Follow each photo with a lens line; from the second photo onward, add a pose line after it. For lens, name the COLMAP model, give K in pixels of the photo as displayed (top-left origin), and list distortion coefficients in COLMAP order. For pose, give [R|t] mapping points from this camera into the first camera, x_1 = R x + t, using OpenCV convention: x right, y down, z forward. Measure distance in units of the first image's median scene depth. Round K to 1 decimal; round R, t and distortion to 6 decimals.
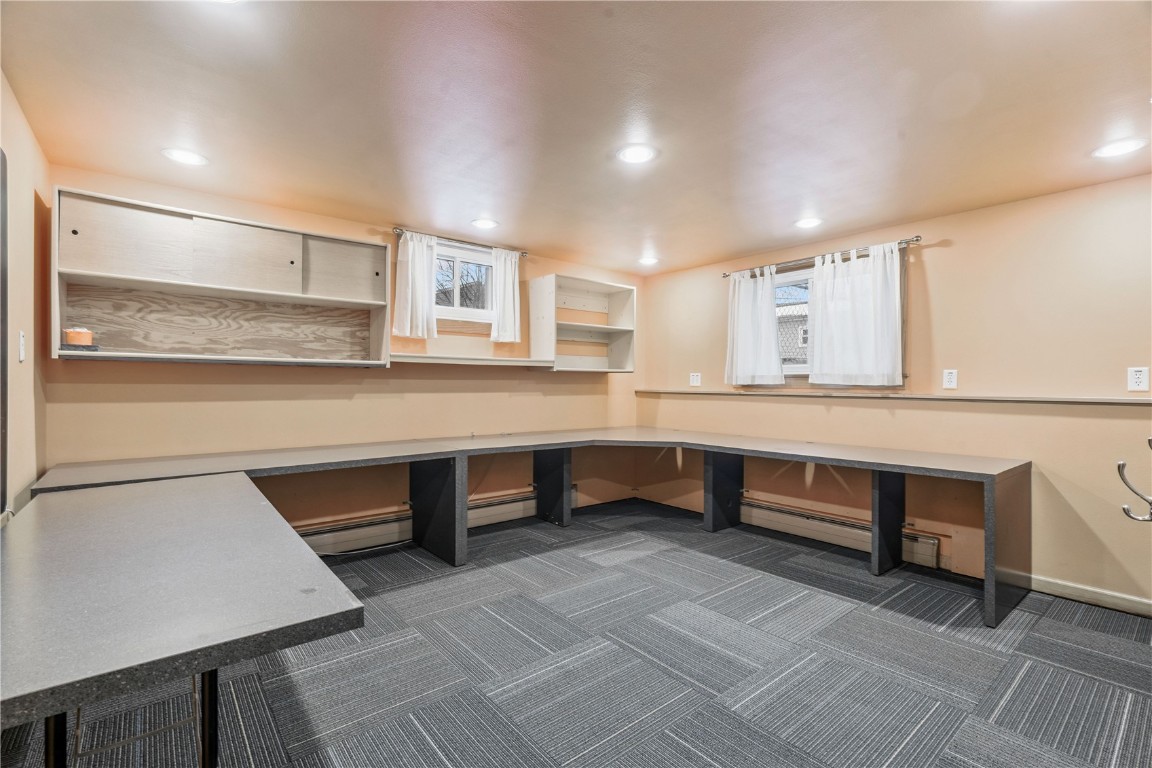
lens RADIAL K [[522.0, 0, 578.5], [0, 522.0, 384.1], [0, 0, 1]] dist [-0.006989, 0.001759]
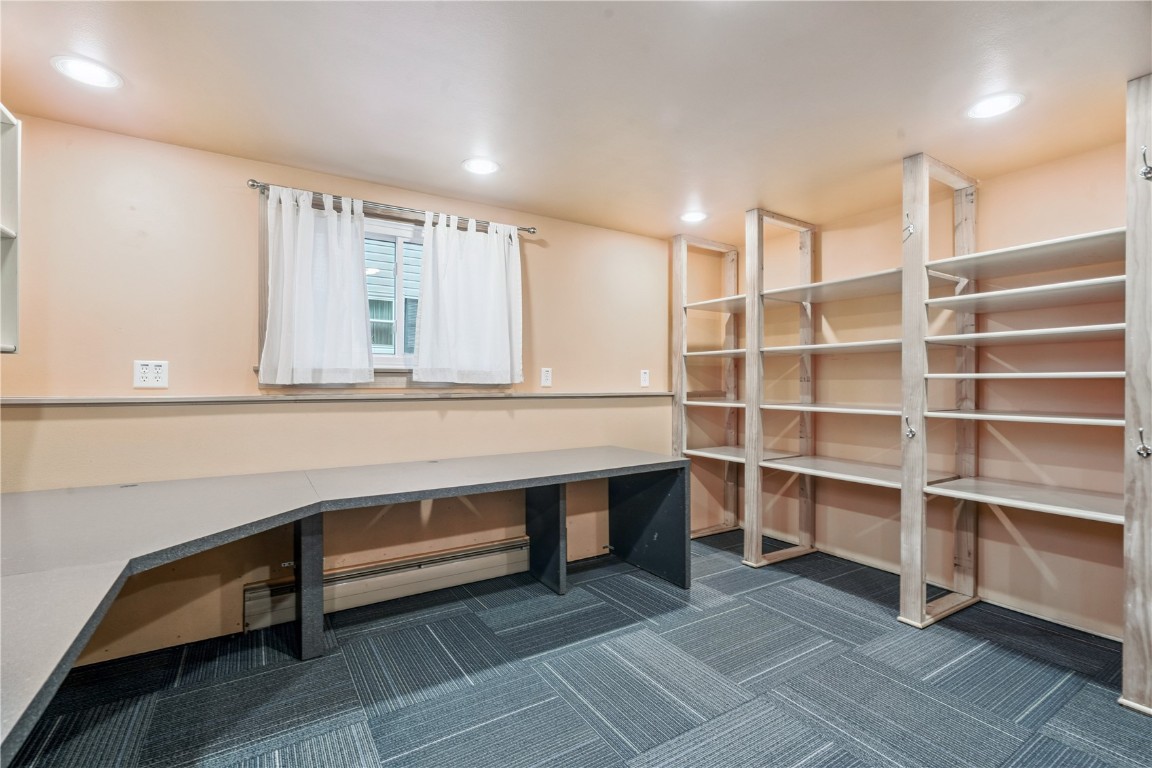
lens RADIAL K [[522.0, 0, 577.9], [0, 522.0, 384.0], [0, 0, 1]] dist [-0.006989, 0.001759]
pose [[0.126243, -0.007316, 0.991972, -0.276379], [0.000073, 0.999973, 0.007366, -0.003578], [-0.991999, -0.000857, 0.126240, 0.746049]]
